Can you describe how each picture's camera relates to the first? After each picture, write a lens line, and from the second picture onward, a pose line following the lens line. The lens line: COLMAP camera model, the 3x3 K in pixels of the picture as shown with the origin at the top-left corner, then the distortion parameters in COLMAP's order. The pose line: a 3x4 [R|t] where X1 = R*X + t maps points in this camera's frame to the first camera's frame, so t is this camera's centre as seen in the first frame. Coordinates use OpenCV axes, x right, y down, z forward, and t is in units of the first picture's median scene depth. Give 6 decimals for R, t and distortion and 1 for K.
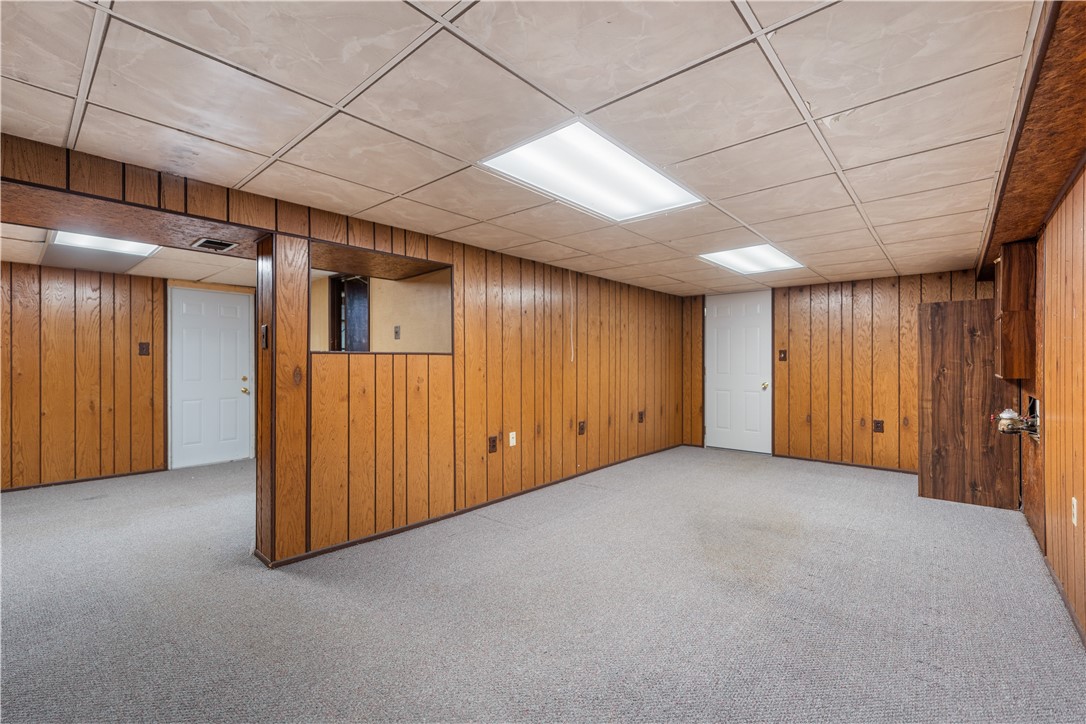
lens RADIAL K [[470.5, 0, 533.2], [0, 470.5, 364.0], [0, 0, 1]] dist [-0.001249, 0.000871]
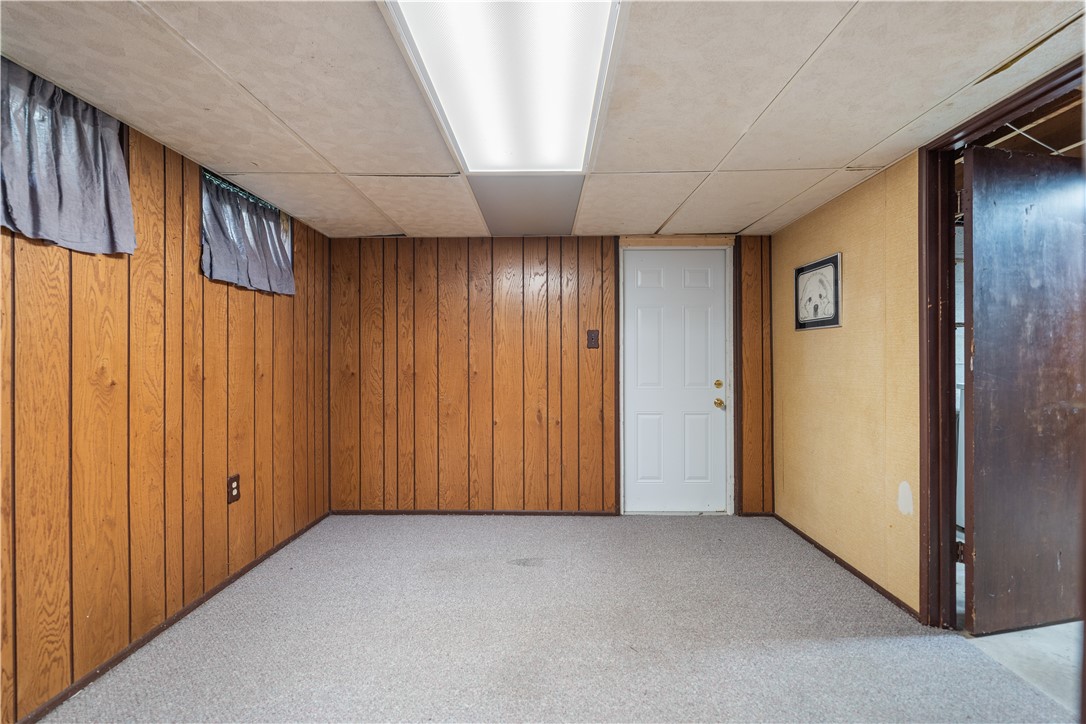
lens RADIAL K [[476.5, 0, 538.3], [0, 476.5, 362.1], [0, 0, 1]] dist [0.003380, -0.000568]
pose [[0.680377, -0.002993, -0.732856, -0.359793], [0.001635, 0.999995, -0.002567, 0.004306], [0.732861, 0.000549, 0.680379, 0.454547]]
